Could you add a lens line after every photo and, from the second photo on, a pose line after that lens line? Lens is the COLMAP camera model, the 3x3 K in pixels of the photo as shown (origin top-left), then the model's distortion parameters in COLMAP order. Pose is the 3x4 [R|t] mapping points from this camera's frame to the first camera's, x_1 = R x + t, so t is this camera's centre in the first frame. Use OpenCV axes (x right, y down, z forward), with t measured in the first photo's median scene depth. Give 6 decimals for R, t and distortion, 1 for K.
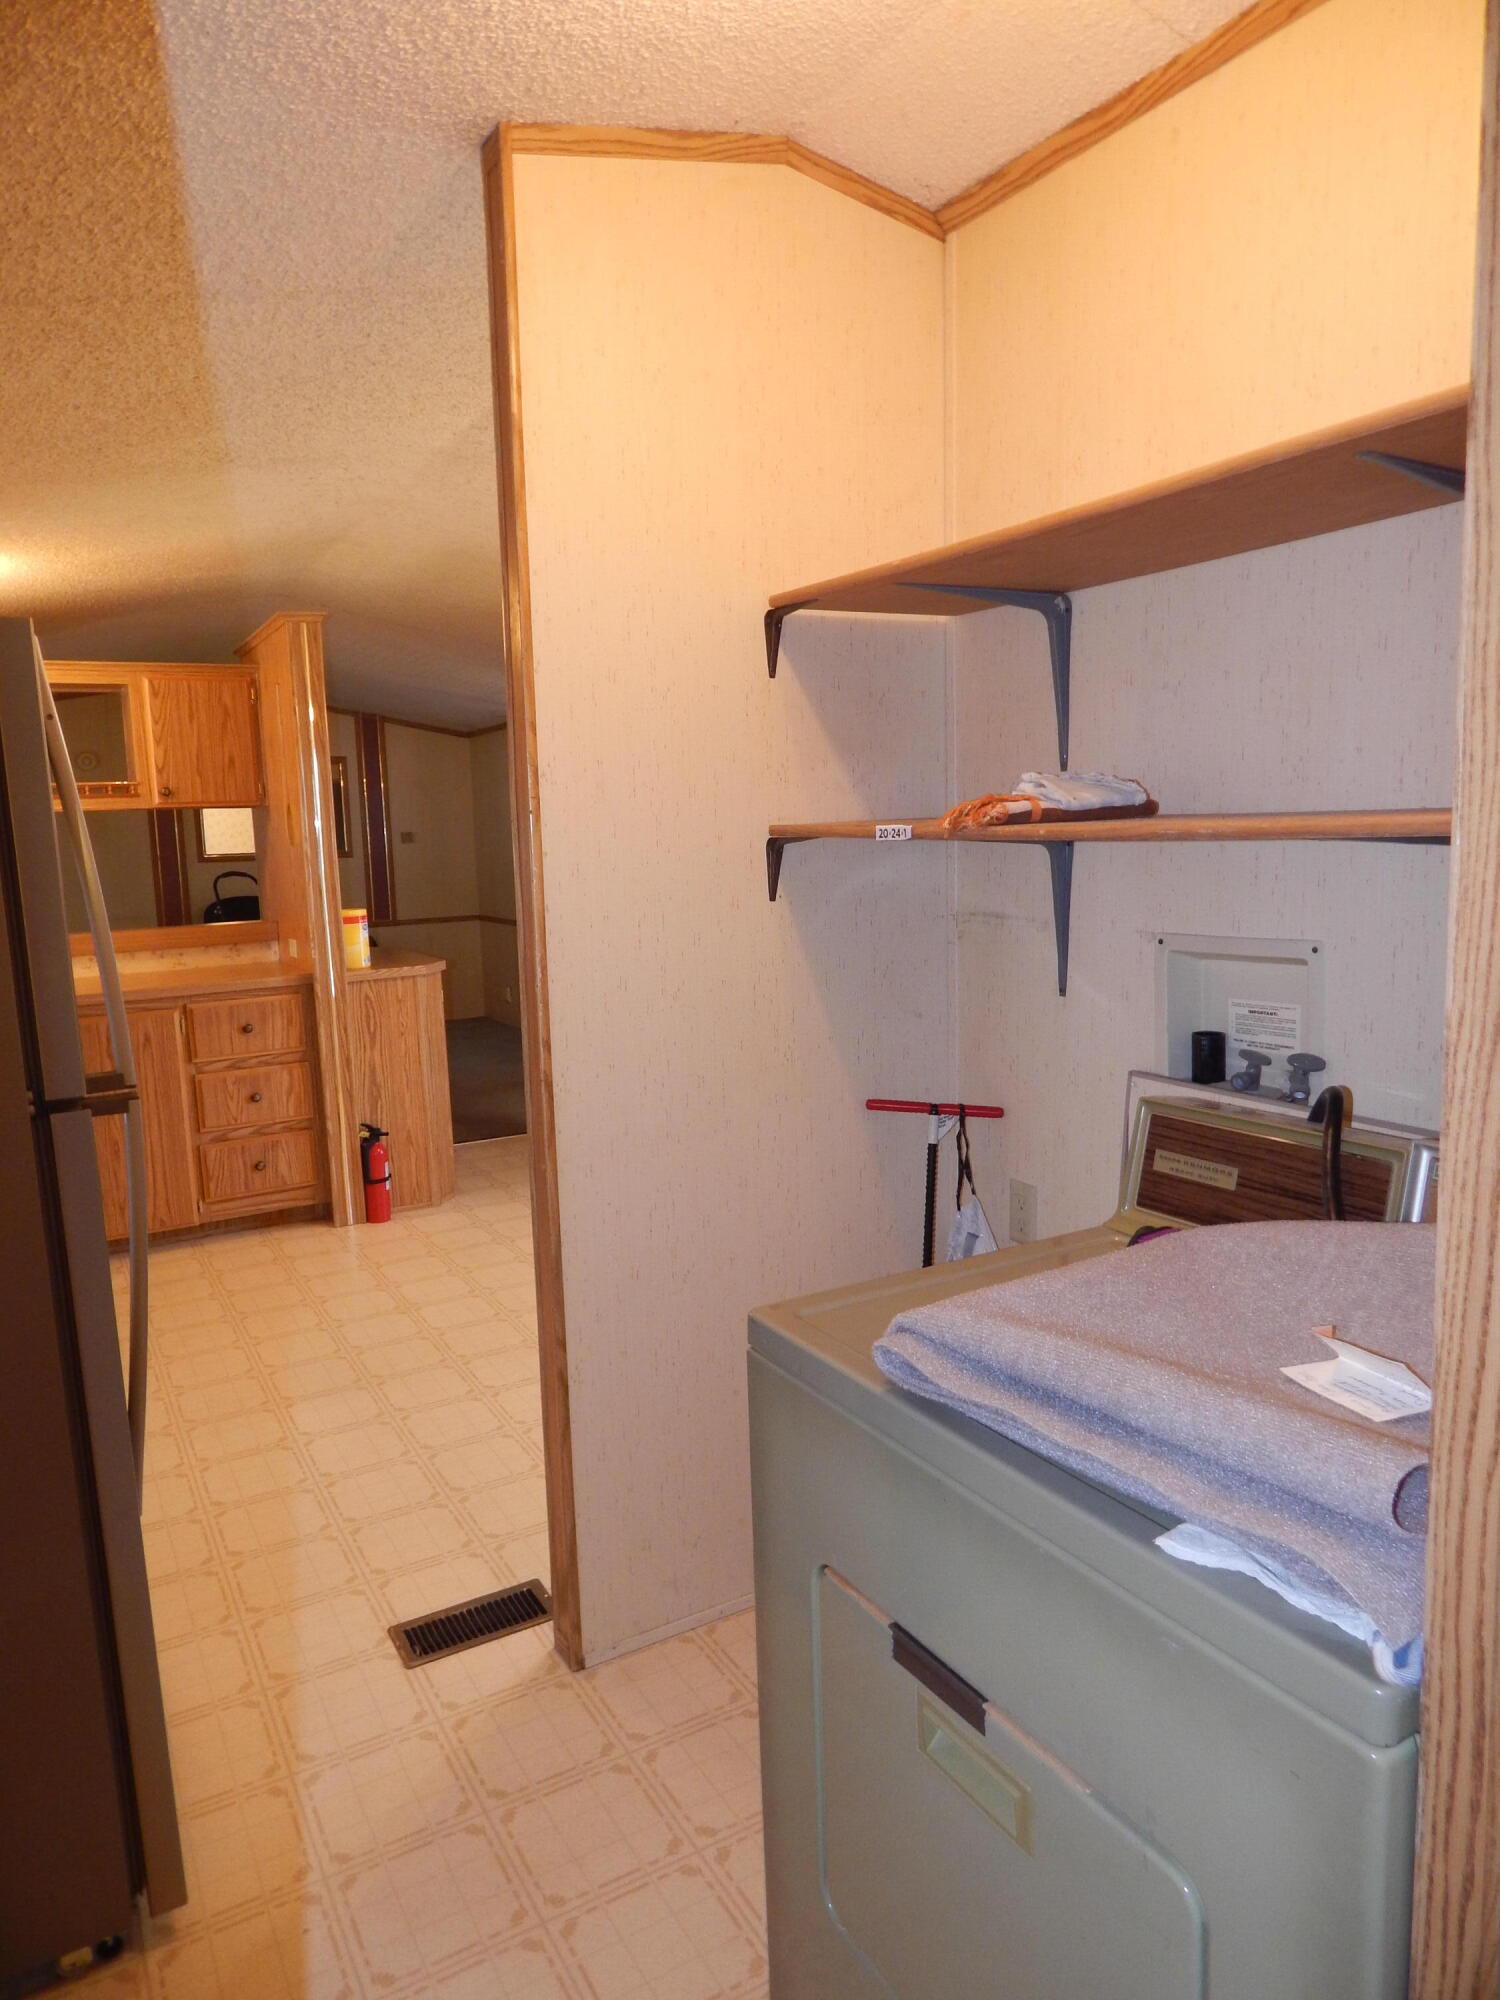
lens RADIAL K [[1325.5, 0, 750.7], [0, 1325.5, 1005.0], [0, 0, 1]] dist [-0.007981, 0.001840]
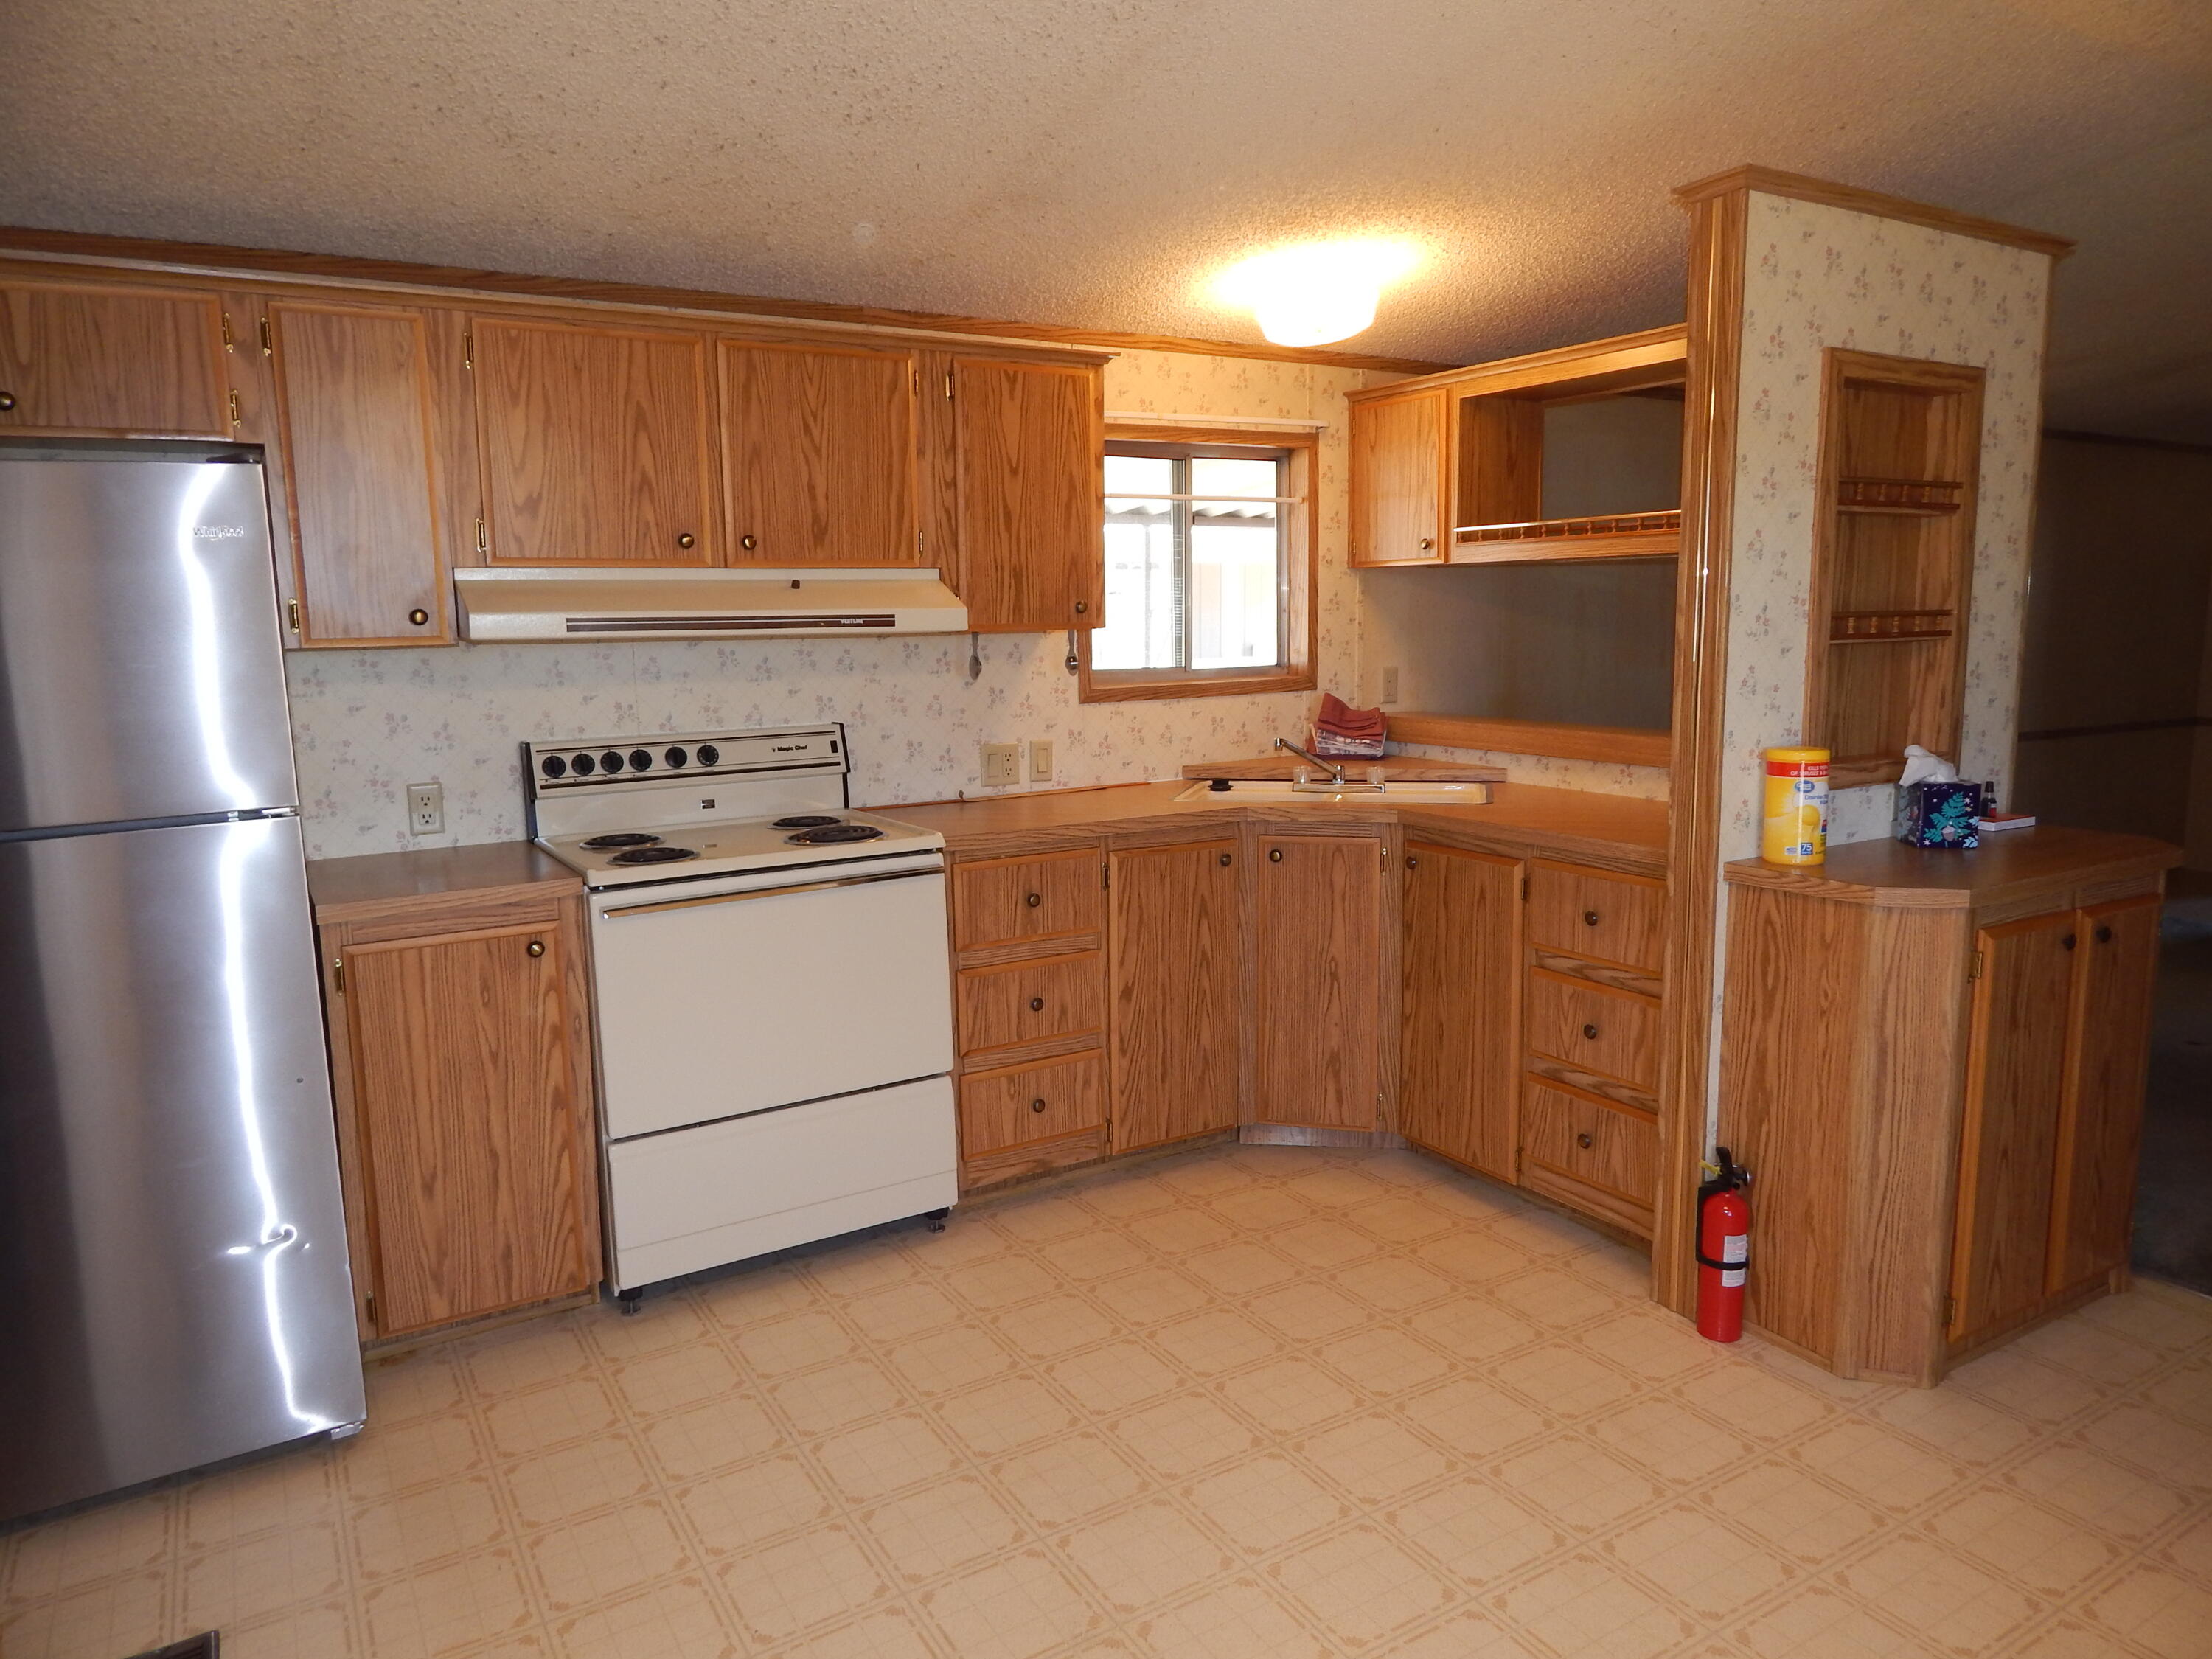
lens RADIAL K [[1466.1, 0, 1116.3], [0, 1466.1, 827.2], [0, 0, 1]] dist [-0.007981, 0.001840]
pose [[0.020533, 0.182812, -0.982934, 0.256362], [-0.129873, 0.975298, 0.178679, -0.109748], [0.991318, 0.123988, 0.043768, 0.721303]]
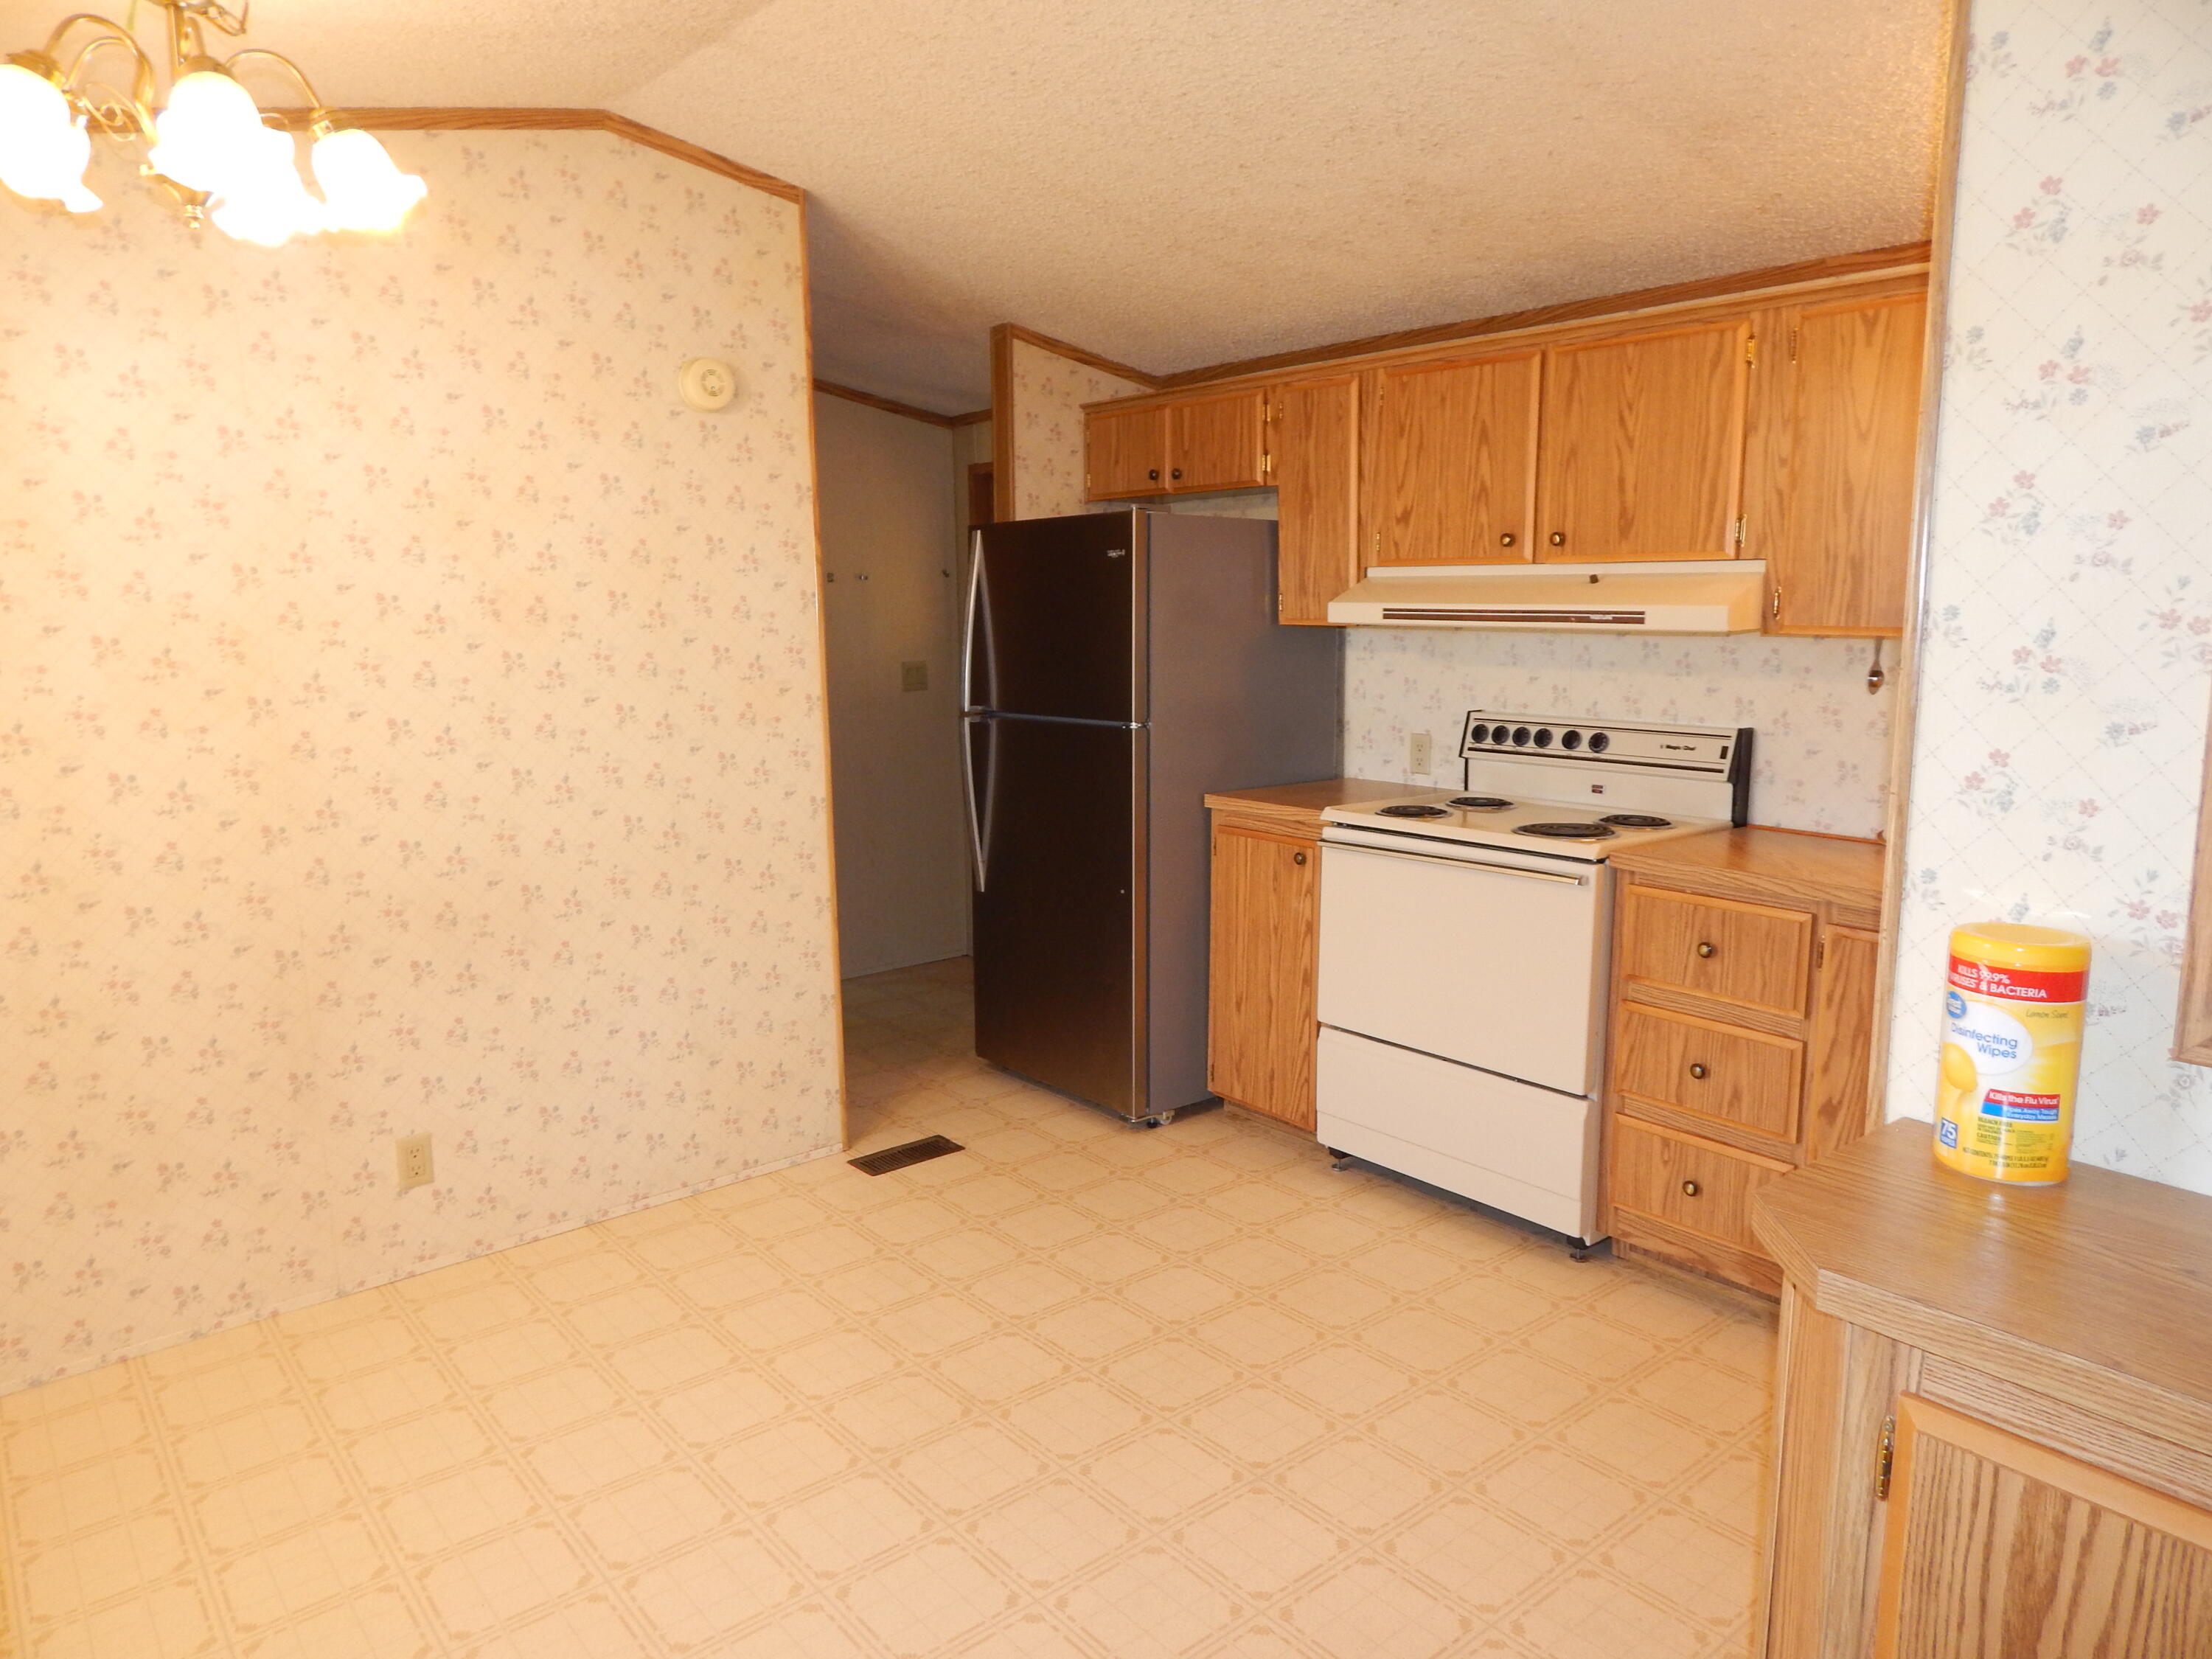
lens RADIAL K [[1466.1, 0, 1115.5], [0, 1466.1, 827.6], [0, 0, 1]] dist [-0.007981, 0.001840]
pose [[-0.987396, 0.058187, -0.147184, -0.105019], [0.011897, 0.954621, 0.297585, -0.173763], [0.157821, 0.292084, -0.943281, 1.229792]]
